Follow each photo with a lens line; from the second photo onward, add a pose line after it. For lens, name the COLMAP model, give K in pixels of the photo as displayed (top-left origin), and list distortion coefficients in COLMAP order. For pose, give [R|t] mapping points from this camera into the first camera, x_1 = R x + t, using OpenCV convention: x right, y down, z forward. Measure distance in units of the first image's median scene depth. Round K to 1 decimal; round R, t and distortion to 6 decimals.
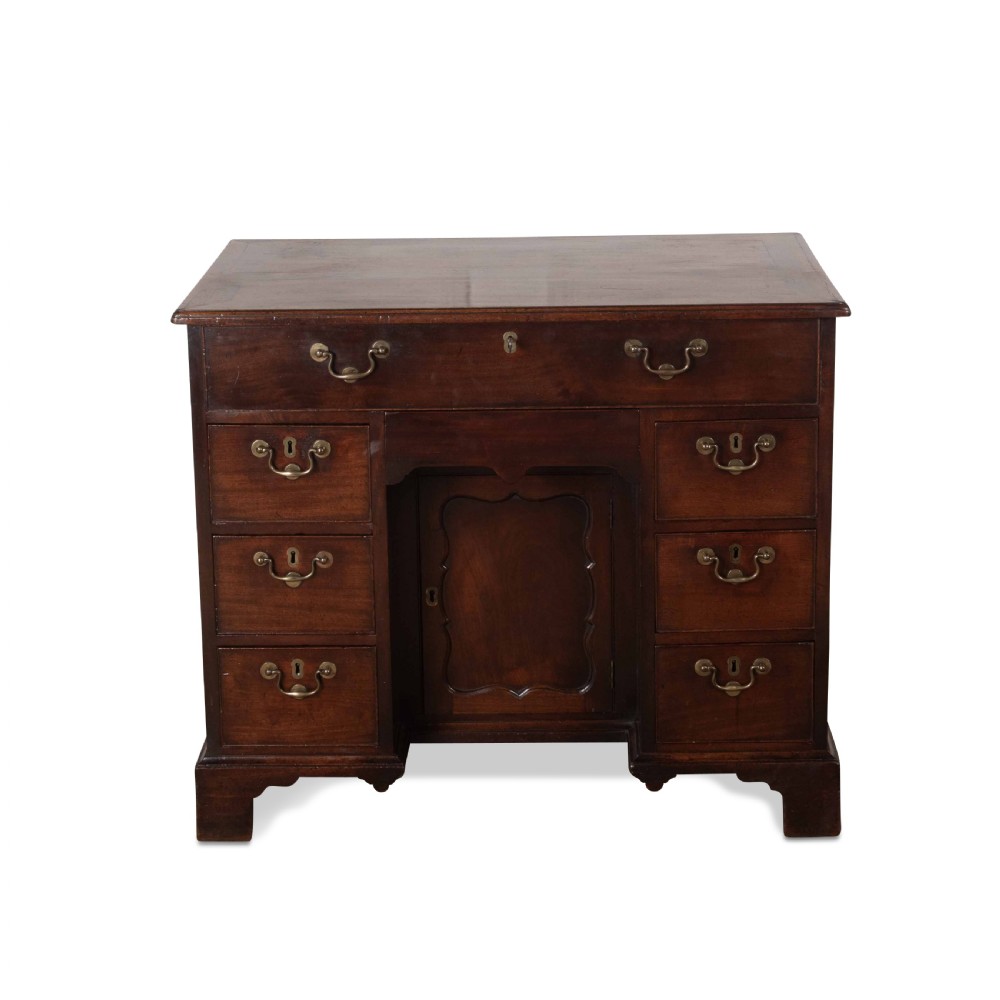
lens RADIAL K [[2903.8, 0, 503.4], [0, 2903.8, 506.1], [0, 0, 1]] dist [0.233919, 0.000000]
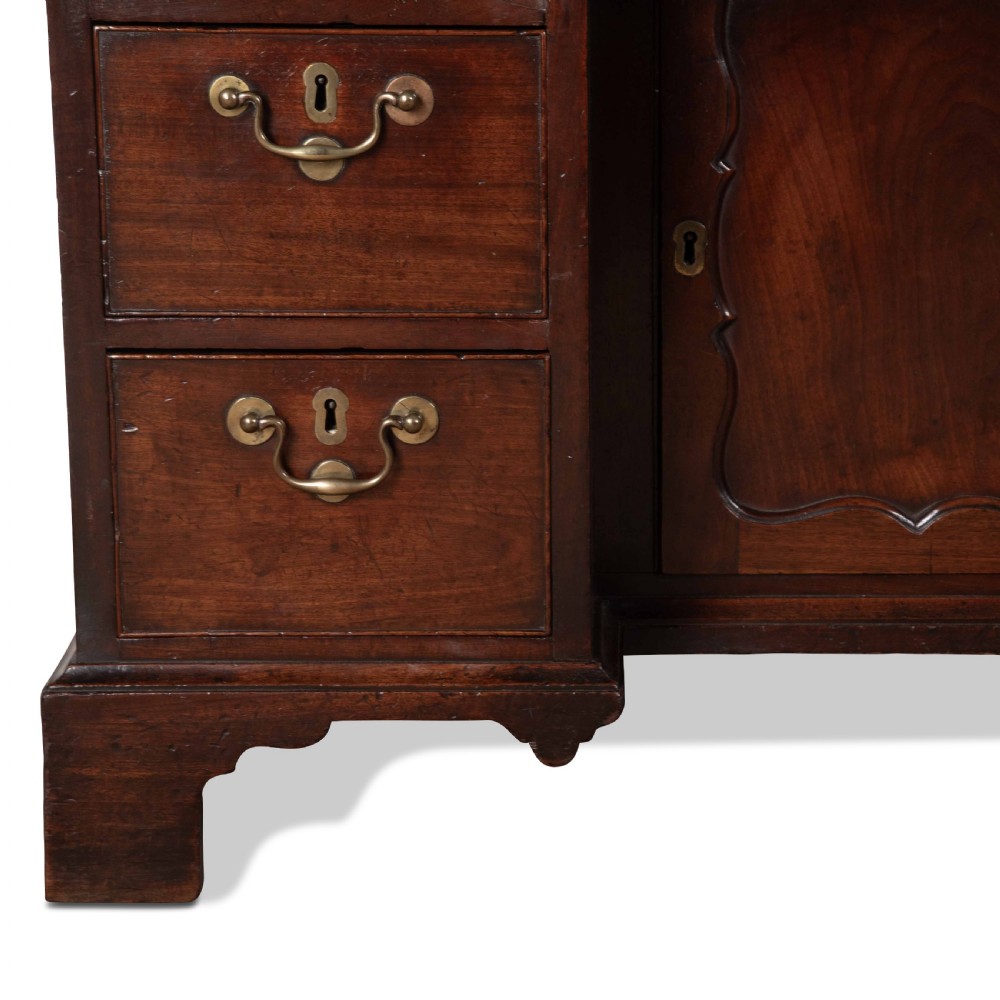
lens RADIAL K [[3629.9, 0, 547.5], [0, 3629.9, 512.8], [0, 0, 1]] dist [0.456338, 0.000000]
pose [[0.999944, 0.007048, 0.007901, -0.047779], [-0.006591, 0.998387, -0.056393, 0.094265], [-0.008286, 0.056338, 0.998377, 0.555374]]
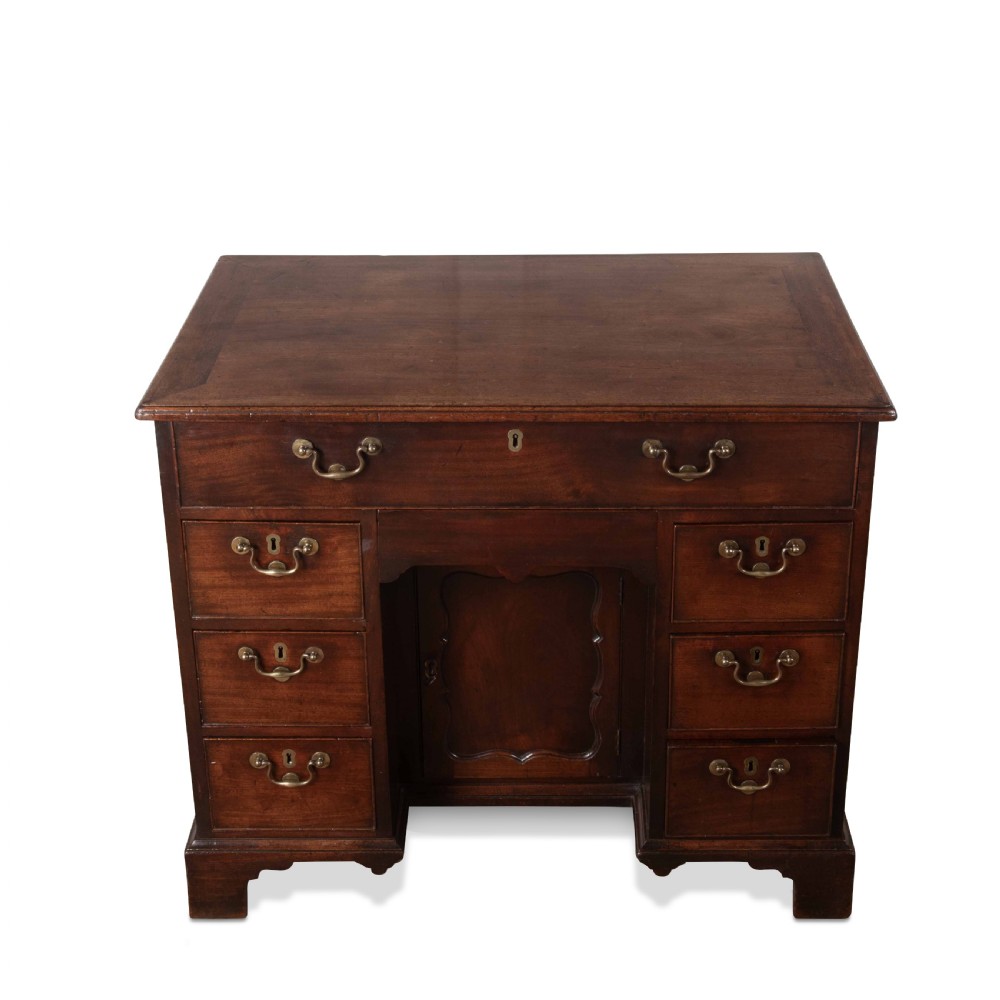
lens RADIAL K [[1824.3, 0, 536.9], [0, 1824.3, 483.9], [0, 0, 1]] dist [0.052571, 0.000000]
pose [[0.999906, 0.006812, 0.011859, 0.002369], [-0.008807, 0.984109, 0.177347, -0.139996], [-0.010462, -0.177435, 0.984077, 0.434061]]
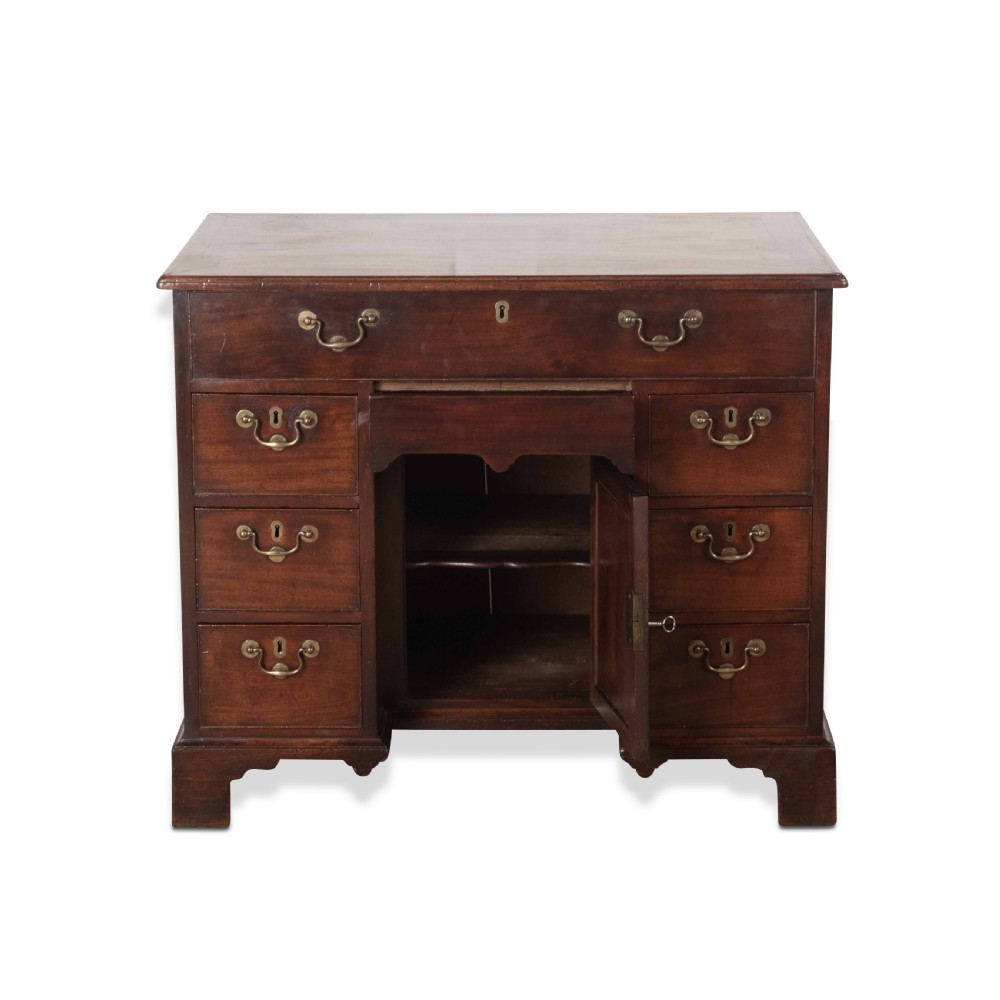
lens RADIAL K [[3629.9, 0, 502.0], [0, 3629.9, 496.1], [0, 0, 1]] dist [0.456338, 0.000000]
pose [[0.999881, 0.009202, 0.012390, -0.012080], [-0.008739, 0.999281, -0.036897, 0.050247], [-0.012721, 0.036785, 0.999242, -0.221766]]
